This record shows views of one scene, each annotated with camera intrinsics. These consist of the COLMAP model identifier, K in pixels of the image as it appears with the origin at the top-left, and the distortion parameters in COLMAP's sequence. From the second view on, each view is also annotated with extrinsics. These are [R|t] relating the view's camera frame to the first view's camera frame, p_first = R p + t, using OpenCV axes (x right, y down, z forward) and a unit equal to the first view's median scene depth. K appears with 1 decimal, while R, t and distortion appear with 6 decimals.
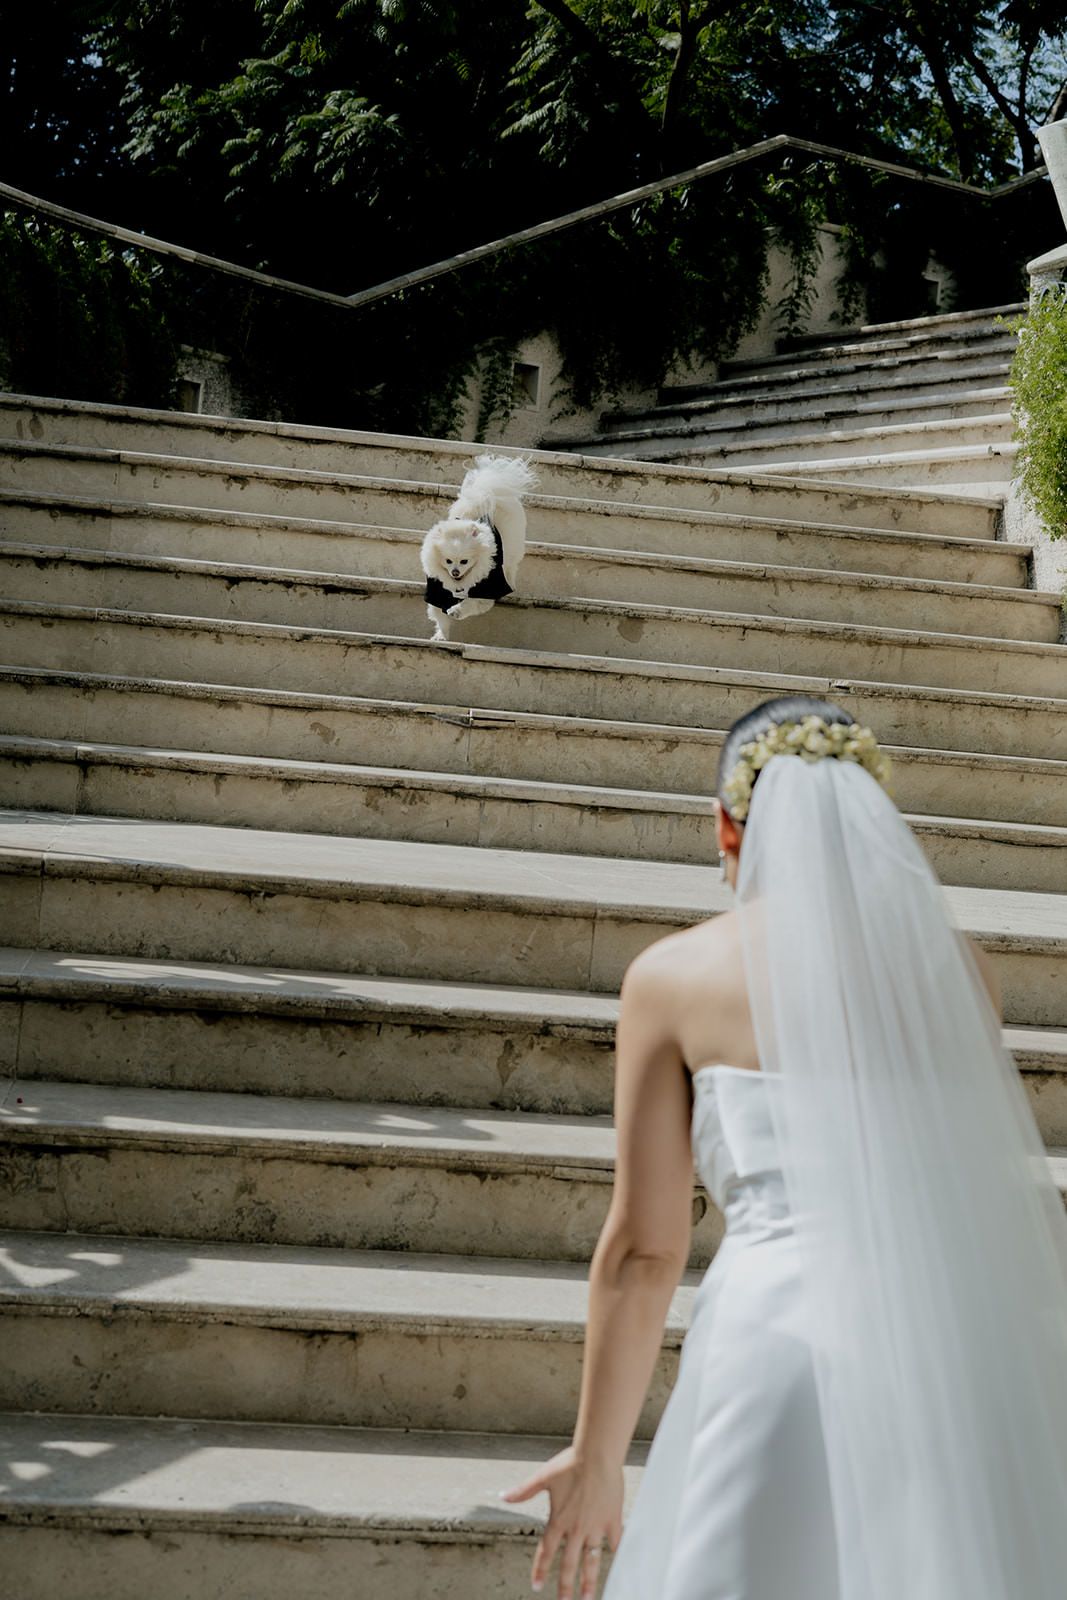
lens RADIAL K [[2675.1, 0, 533.5], [0, 2675.1, 800.0], [0, 0, 1]] dist [-0.012624, 0.065520]
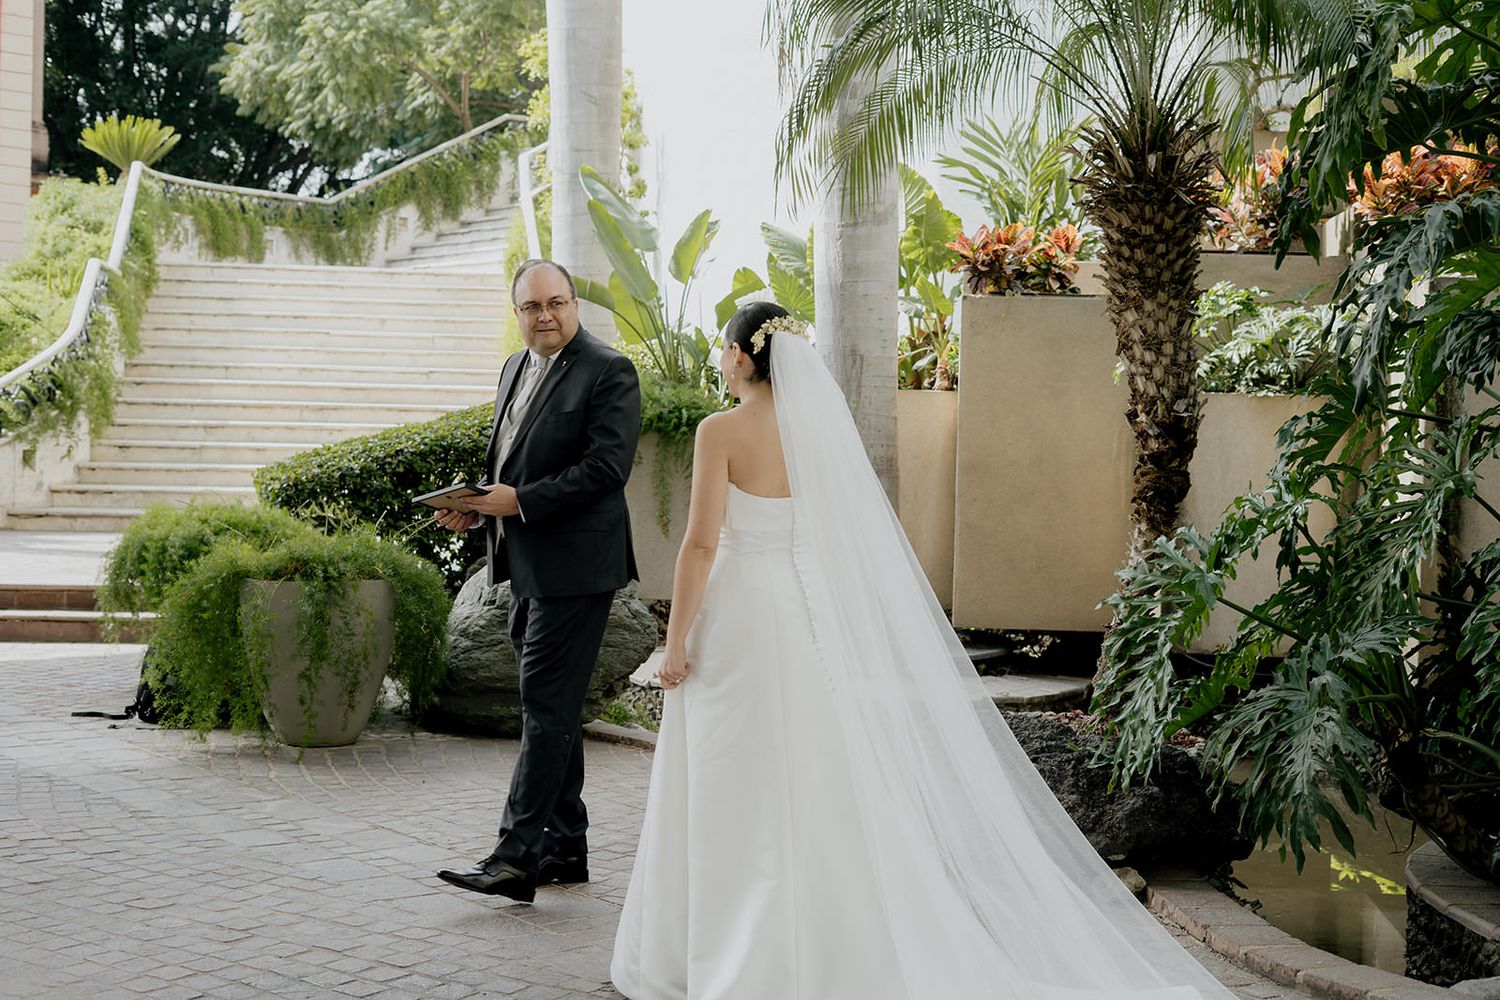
lens RADIAL K [[2227.7, 0, 750.0], [0, 2227.7, 500.0], [0, 0, 1]] dist [-0.083134, 0.036159]
pose [[0.997719, -0.061877, 0.026970, 0.366421], [0.060957, 0.997572, 0.033687, 0.085820], [-0.028989, -0.031966, 0.999068, -1.676699]]
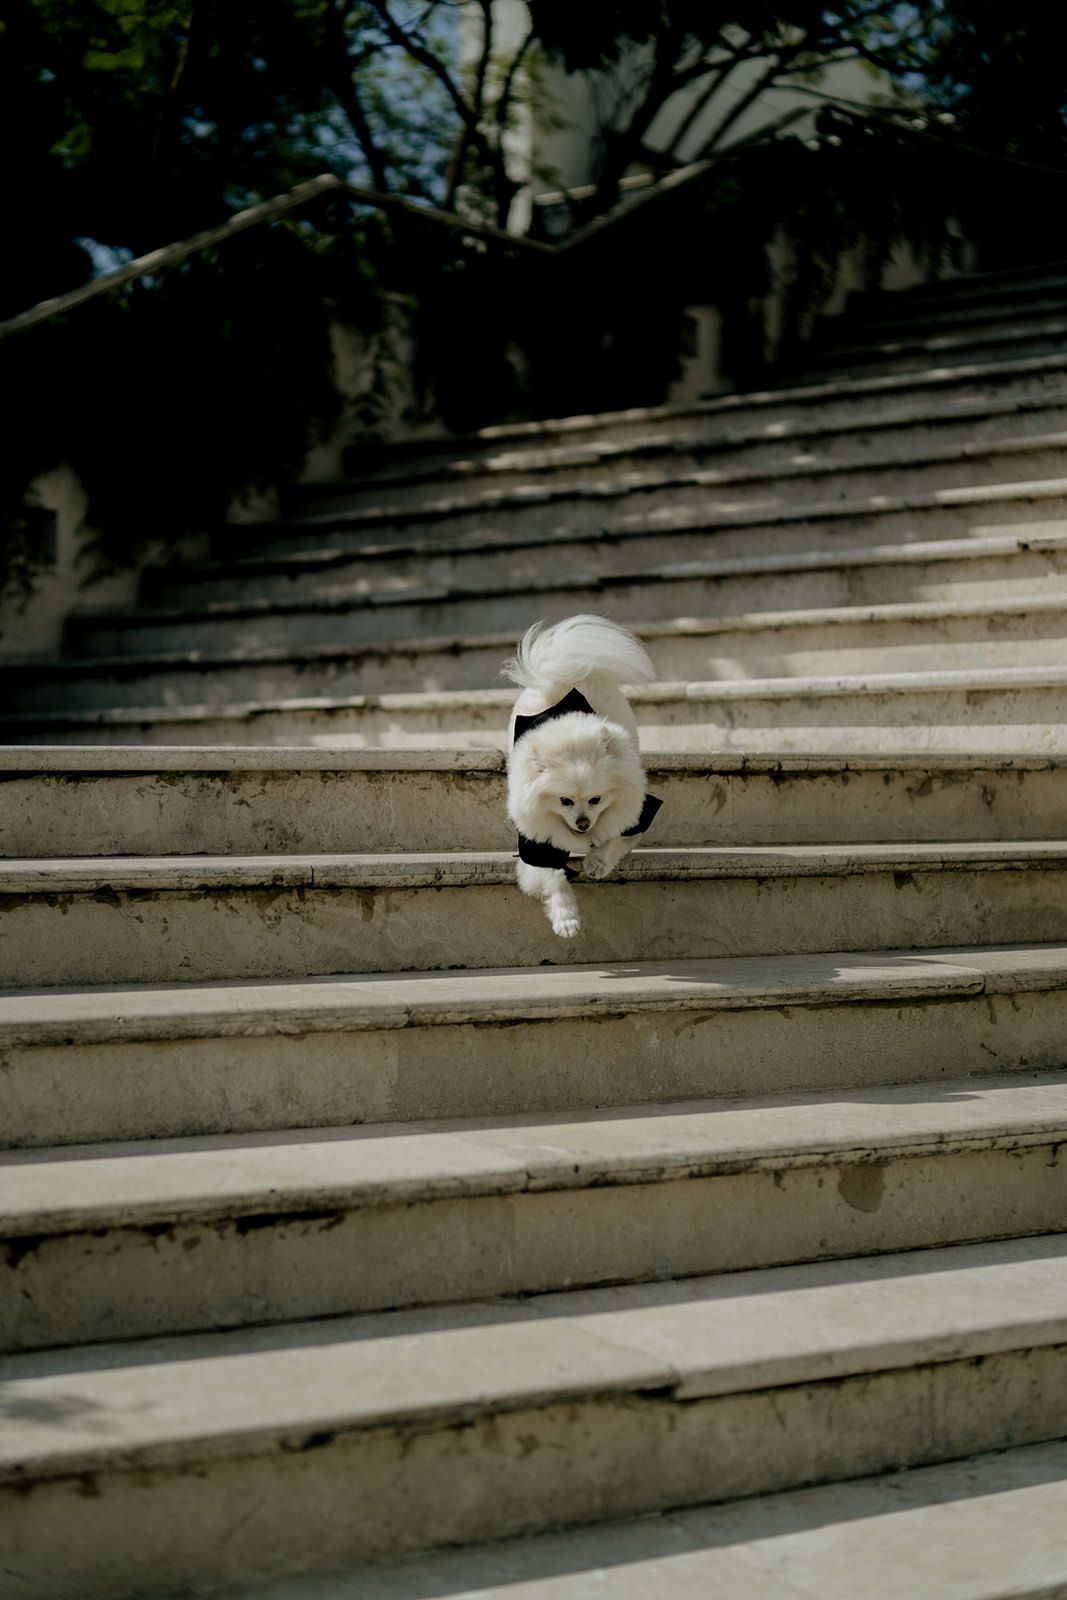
lens RADIAL K [[2376.2, 0, 533.5], [0, 2376.2, 800.0], [0, 0, 1]] dist [-0.083134, 0.036159]
pose [[0.939729, -0.092655, 0.329128, -0.127738], [0.091677, 0.995616, 0.018524, -0.124746], [-0.329401, 0.012766, 0.944104, 0.546916]]
